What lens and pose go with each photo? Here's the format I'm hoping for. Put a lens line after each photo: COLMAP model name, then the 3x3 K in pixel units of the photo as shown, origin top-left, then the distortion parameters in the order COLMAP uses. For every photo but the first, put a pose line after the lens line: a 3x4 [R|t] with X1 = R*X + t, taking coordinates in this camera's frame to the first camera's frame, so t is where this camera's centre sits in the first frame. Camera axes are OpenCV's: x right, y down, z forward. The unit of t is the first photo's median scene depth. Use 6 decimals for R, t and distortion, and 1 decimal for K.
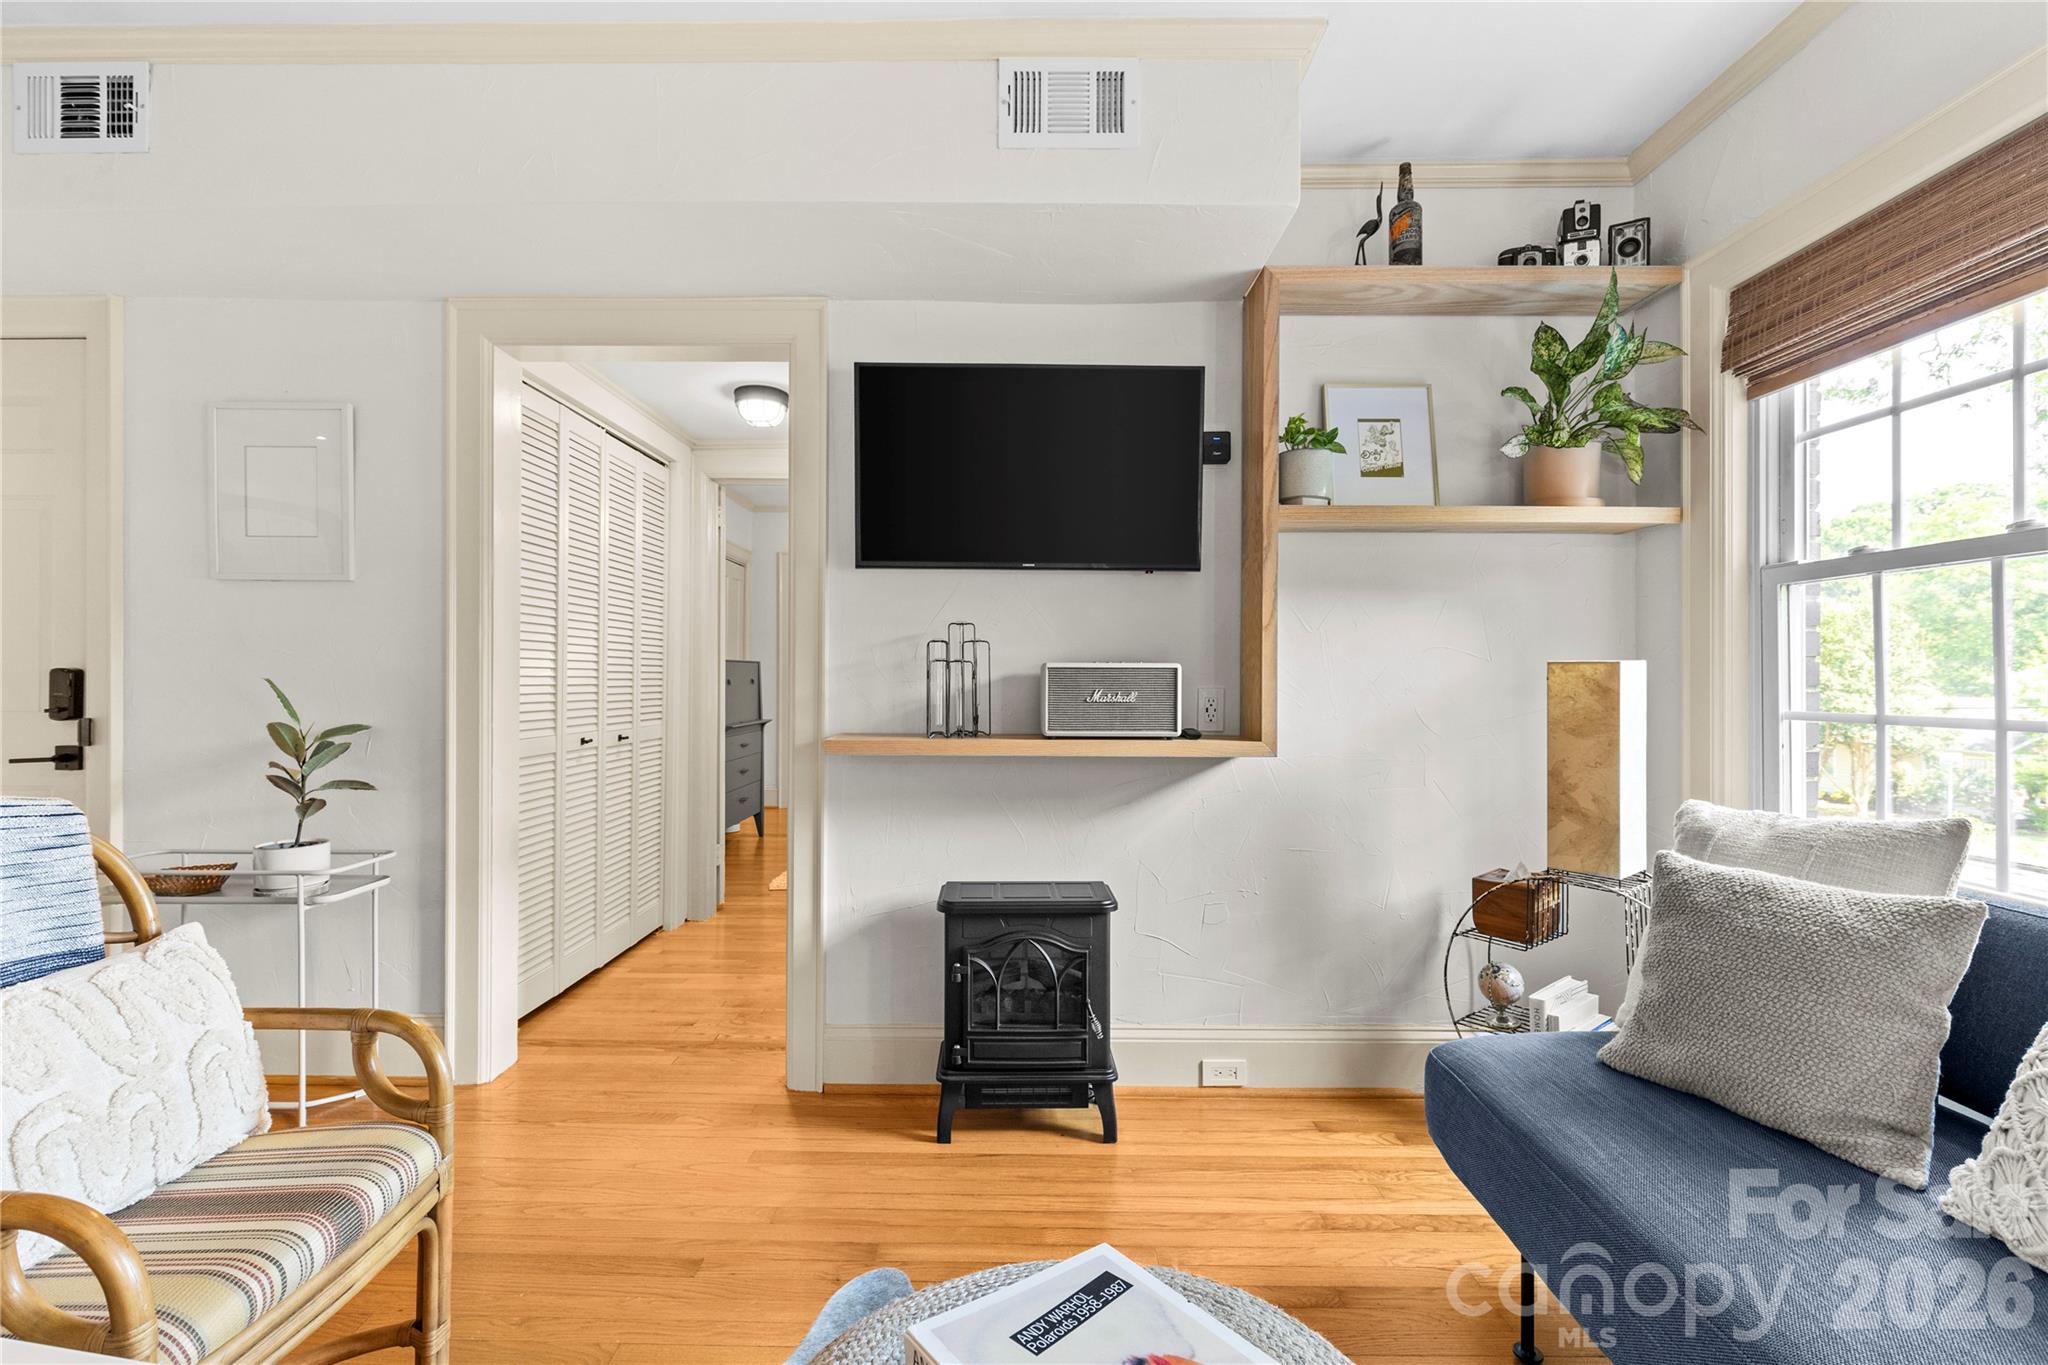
lens RADIAL K [[915.4, 0, 1011.4], [0, 915.4, 679.6], [0, 0, 1]] dist [0.000289, 0.000061]
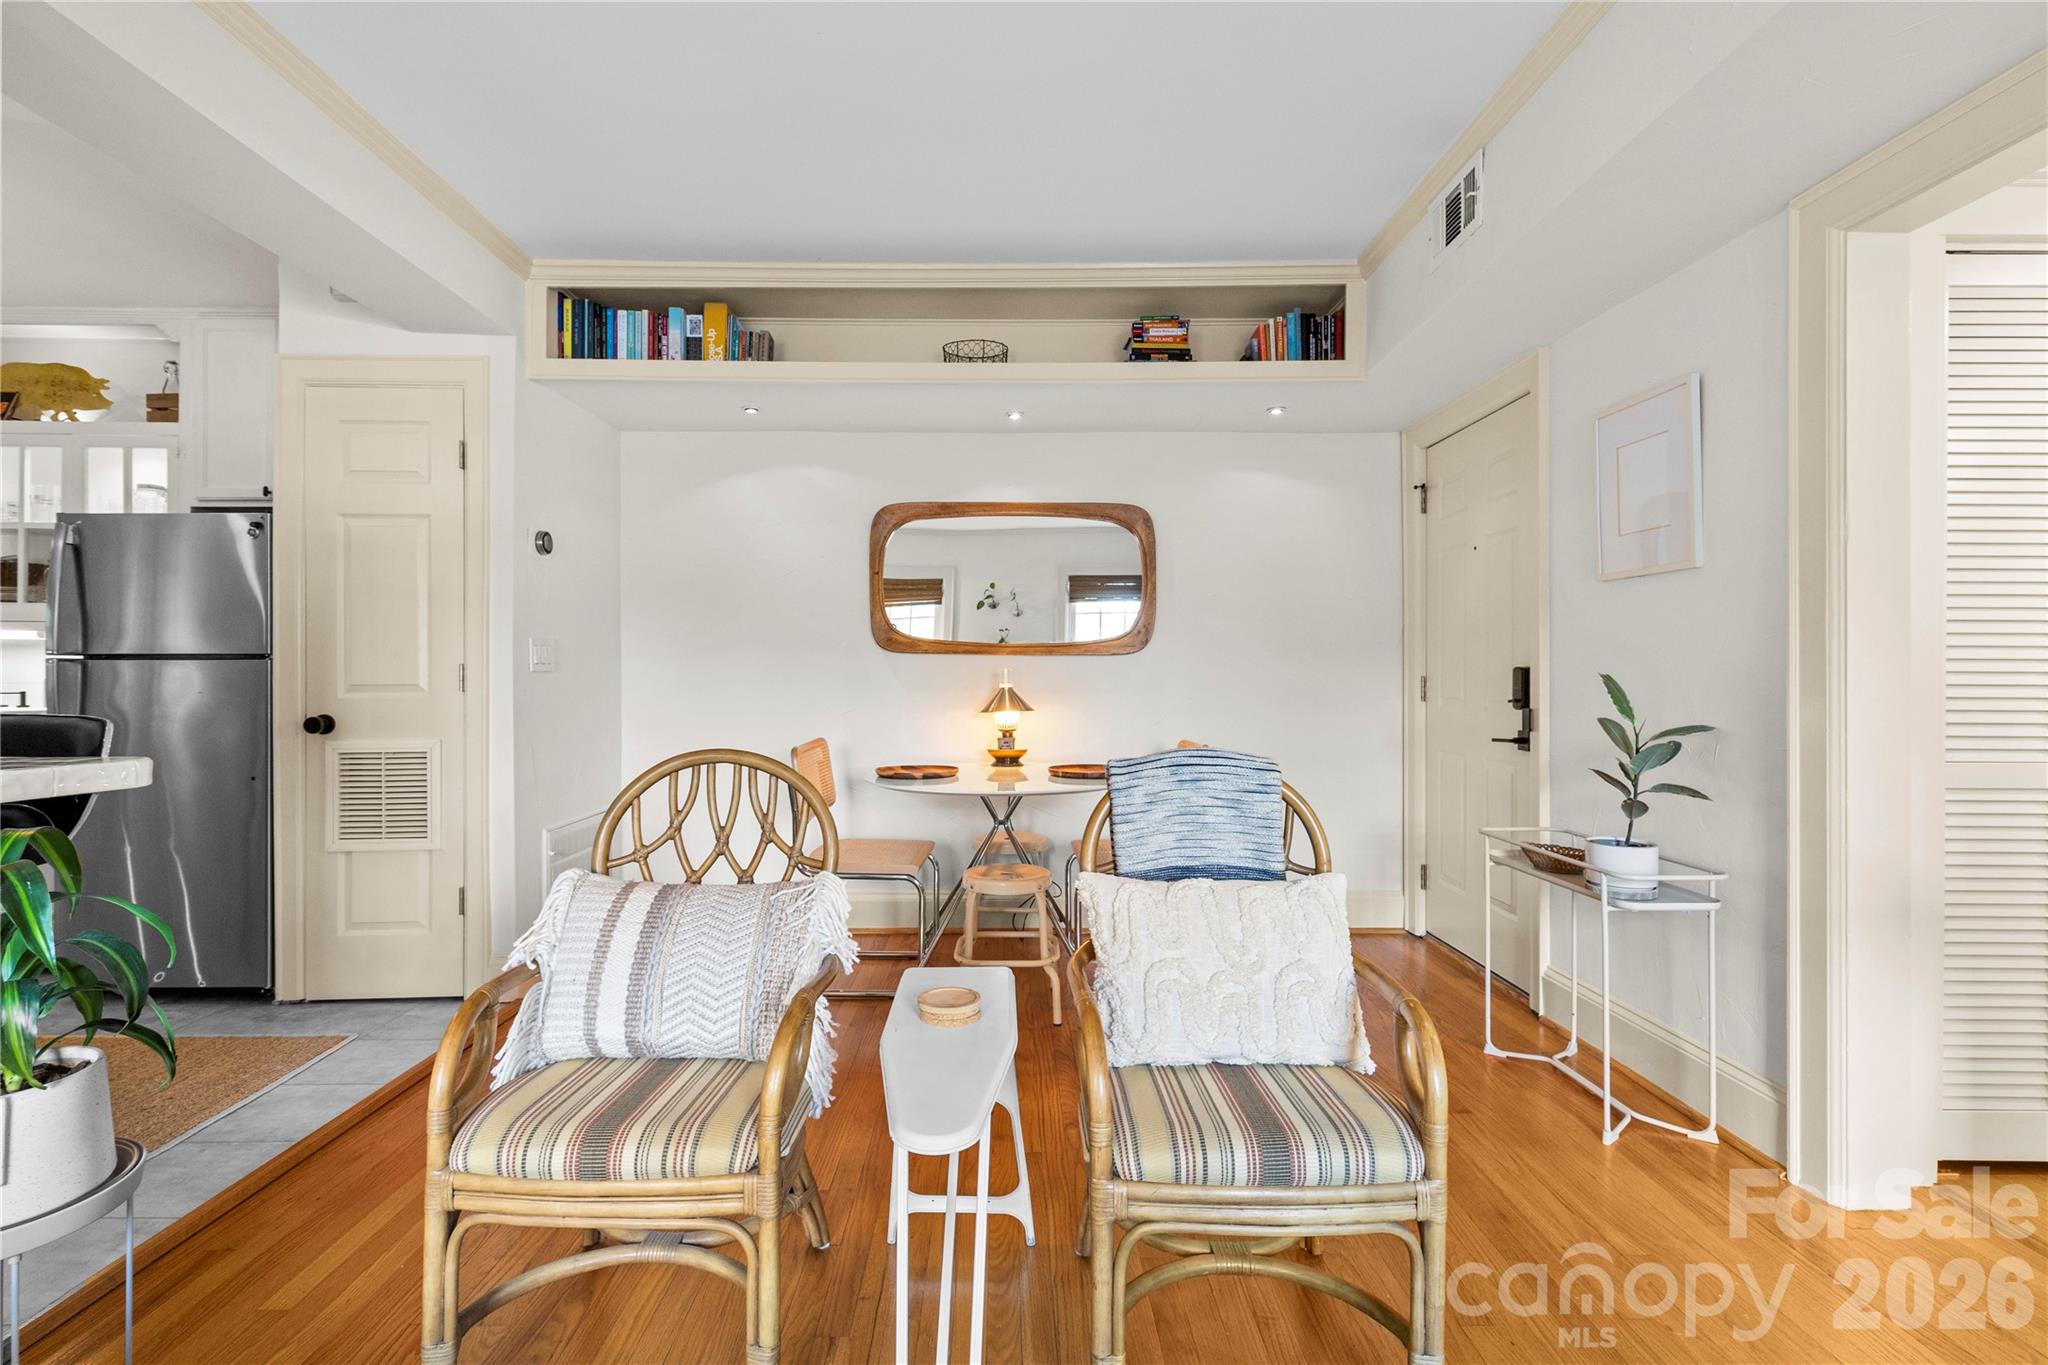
lens RADIAL K [[919.5, 0, 1016.8], [0, 919.5, 671.0], [0, 0, 1]] dist [0.001485, 0.000469]
pose [[0.027352, -0.006134, -0.999607, 0.188916], [-0.004721, 0.999969, -0.006265, 0.005124], [0.999615, 0.004890, 0.027322, 0.327961]]
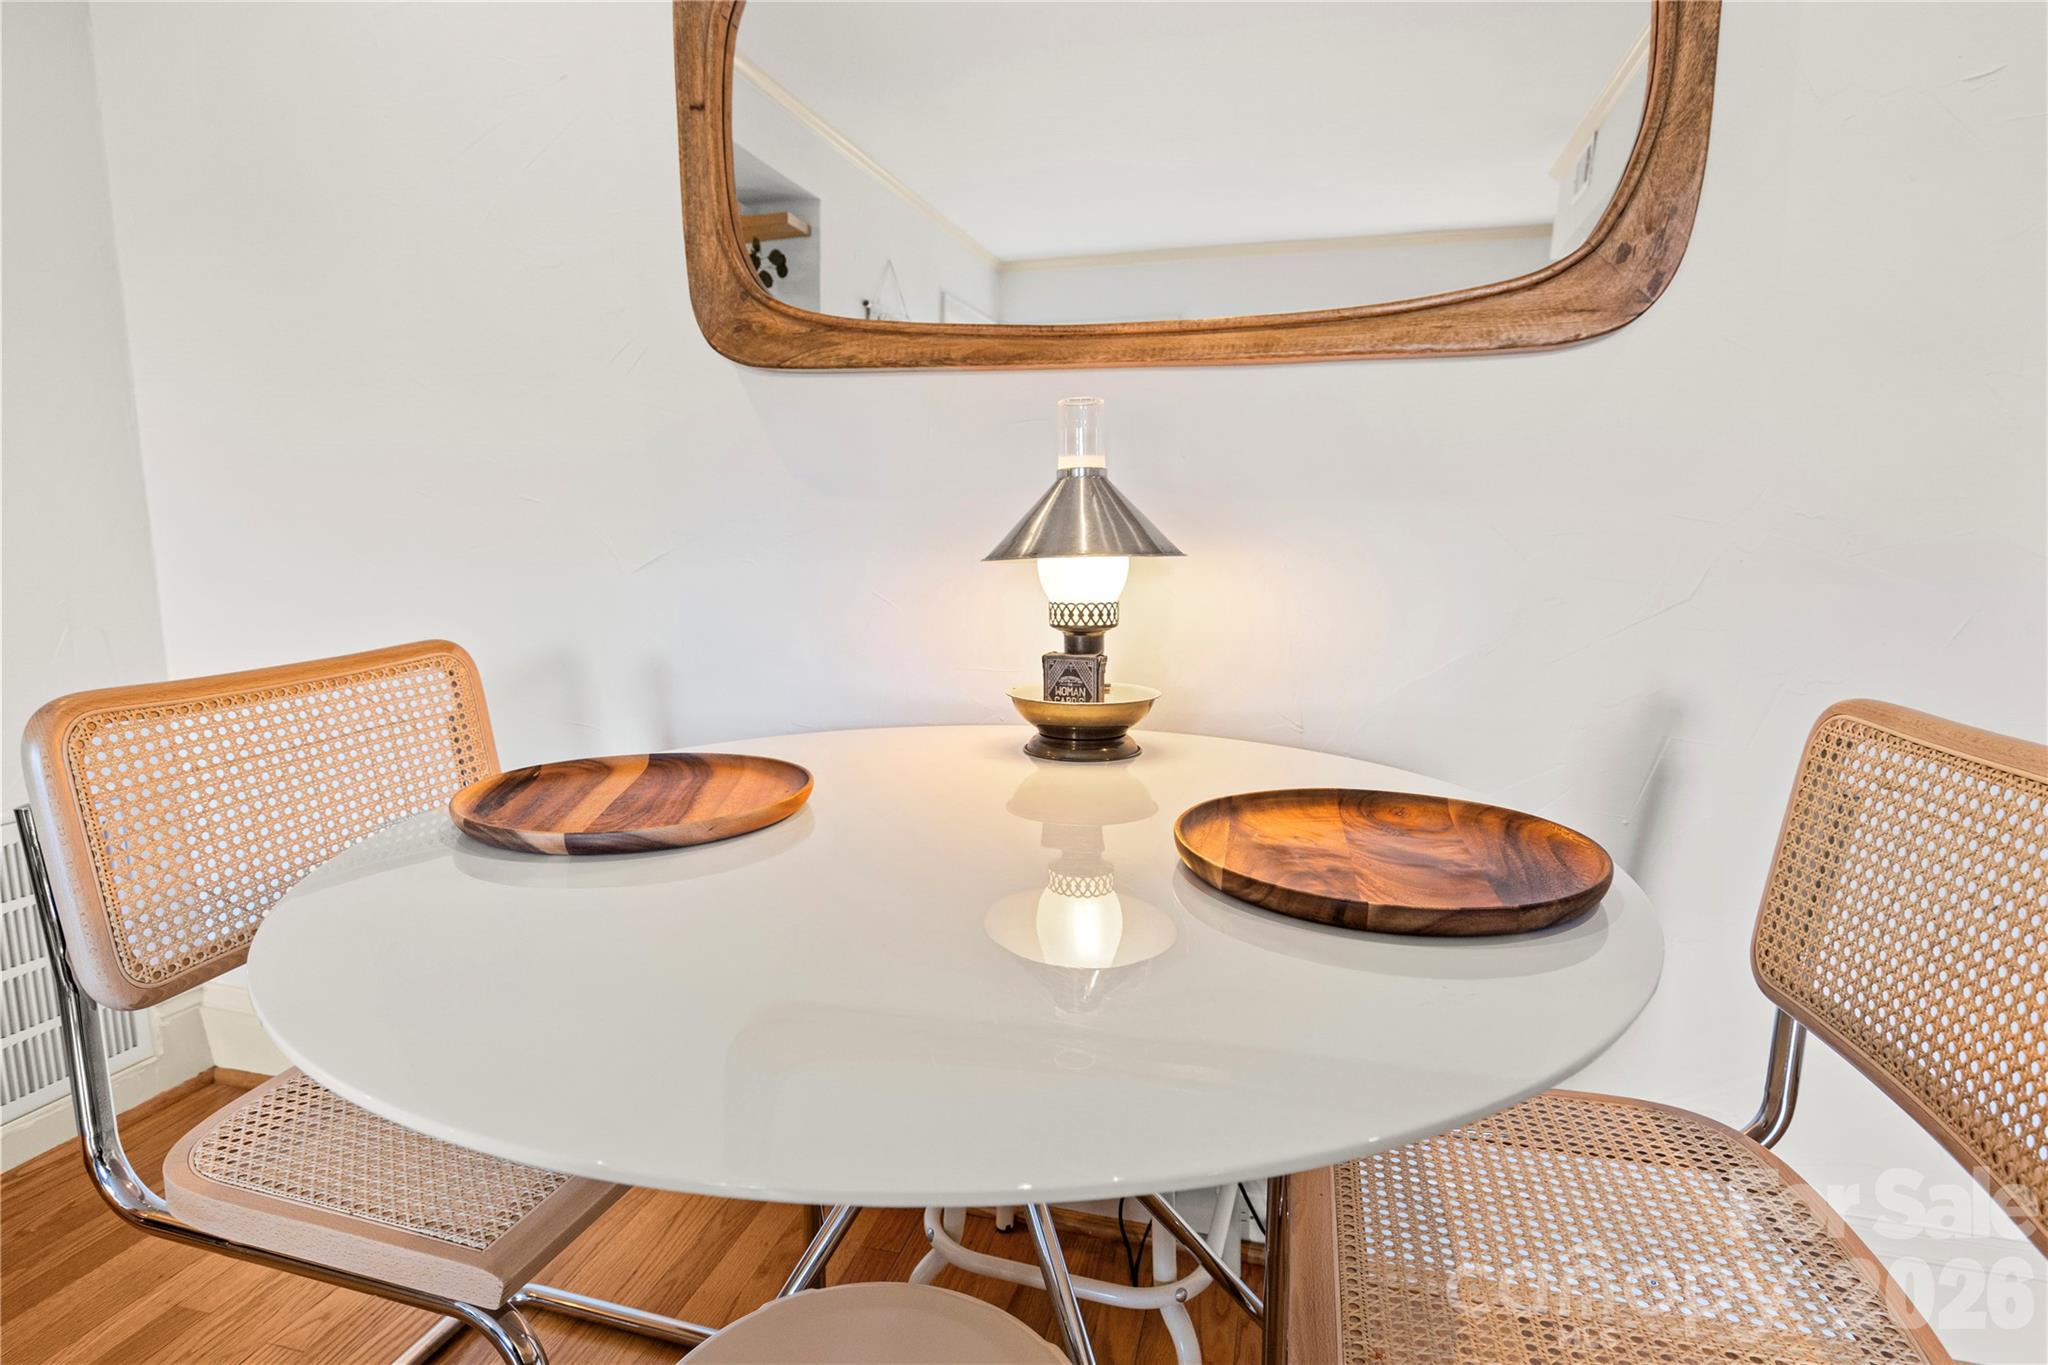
lens RADIAL K [[1093.1, 0, 1021.2], [0, 1093.1, 690.0], [0, 0, 1]] dist [-0.001440, -0.000470]
pose [[-0.233192, 0.143962, -0.961715, -0.909523], [-0.008114, 0.988658, 0.149963, 0.049607], [0.972397, 0.042773, -0.229379, 0.449141]]
